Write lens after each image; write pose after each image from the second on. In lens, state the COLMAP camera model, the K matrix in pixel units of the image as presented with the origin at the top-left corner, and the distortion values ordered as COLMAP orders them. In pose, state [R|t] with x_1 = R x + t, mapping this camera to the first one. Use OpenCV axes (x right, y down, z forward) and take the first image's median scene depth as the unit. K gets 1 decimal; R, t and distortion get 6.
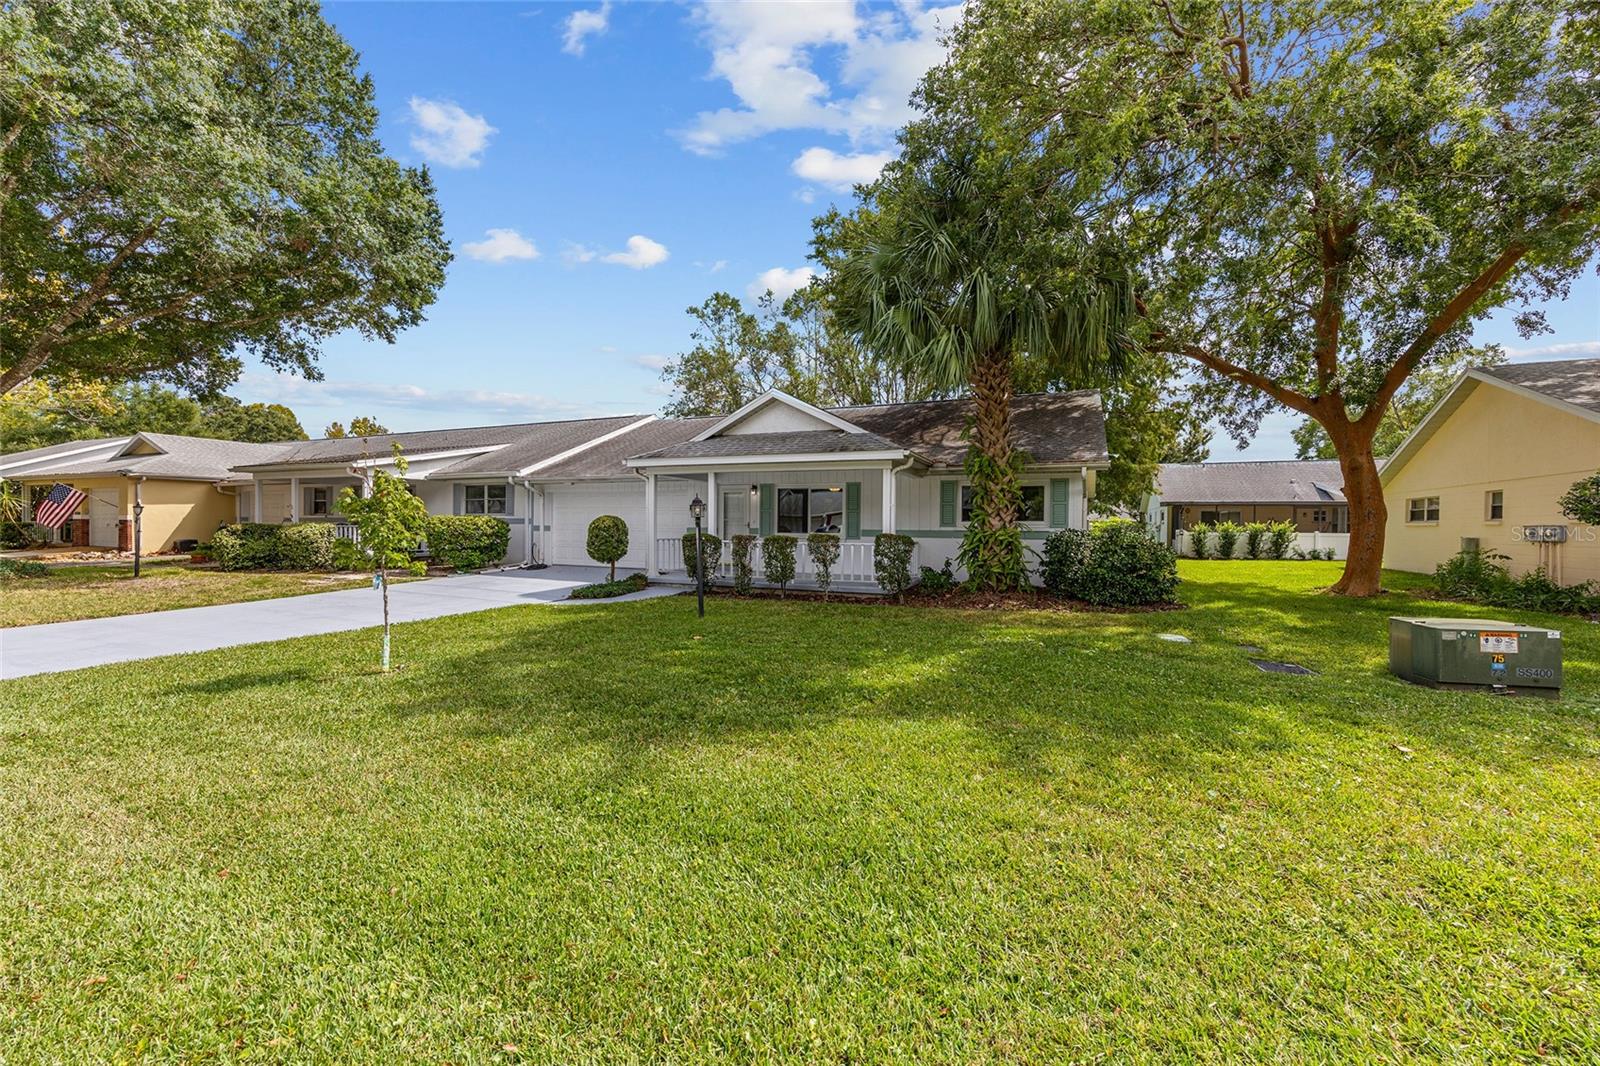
lens RADIAL K [[641.7, 0, 804.5], [0, 641.7, 527.9], [0, 0, 1]] dist [-0.001698, 0.000694]
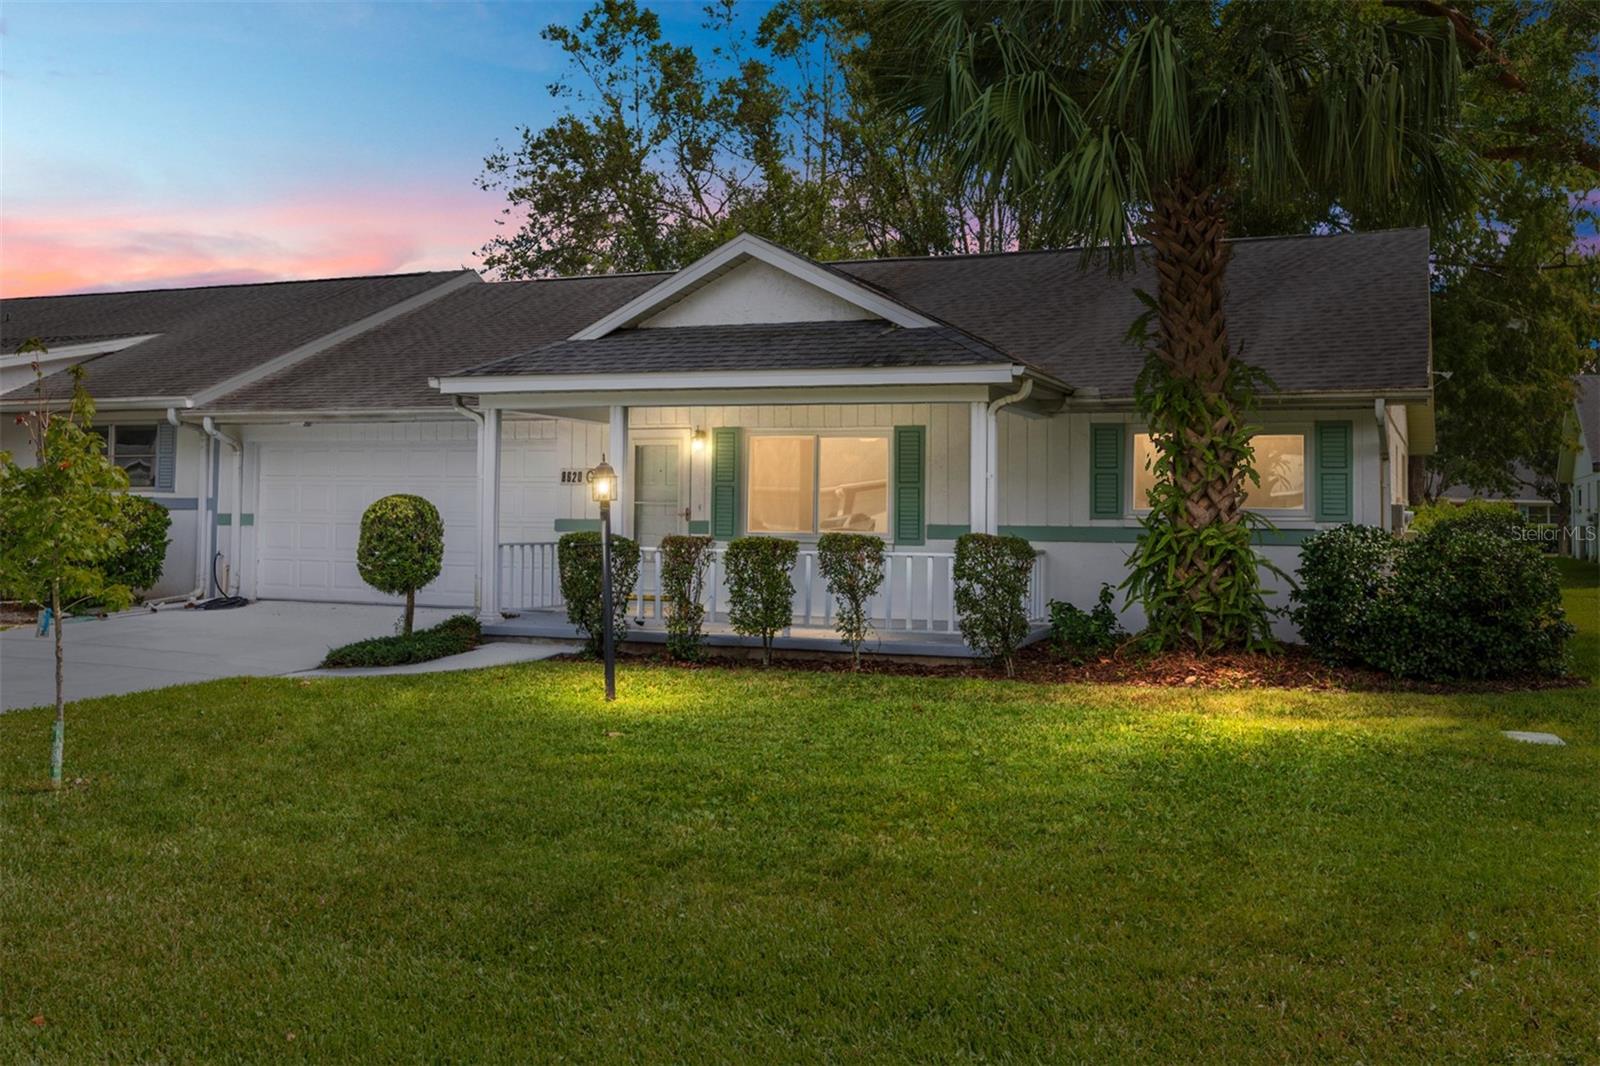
lens RADIAL K [[1638.7, 0, 802.0], [0, 1638.7, 416.6], [0, 0, 1]] dist [-0.004845, -0.000602]
pose [[0.999842, 0.003265, 0.017500, -0.028860], [-0.002218, 0.998223, -0.059544, -0.005327], [-0.017663, 0.059496, 0.998072, -0.246207]]
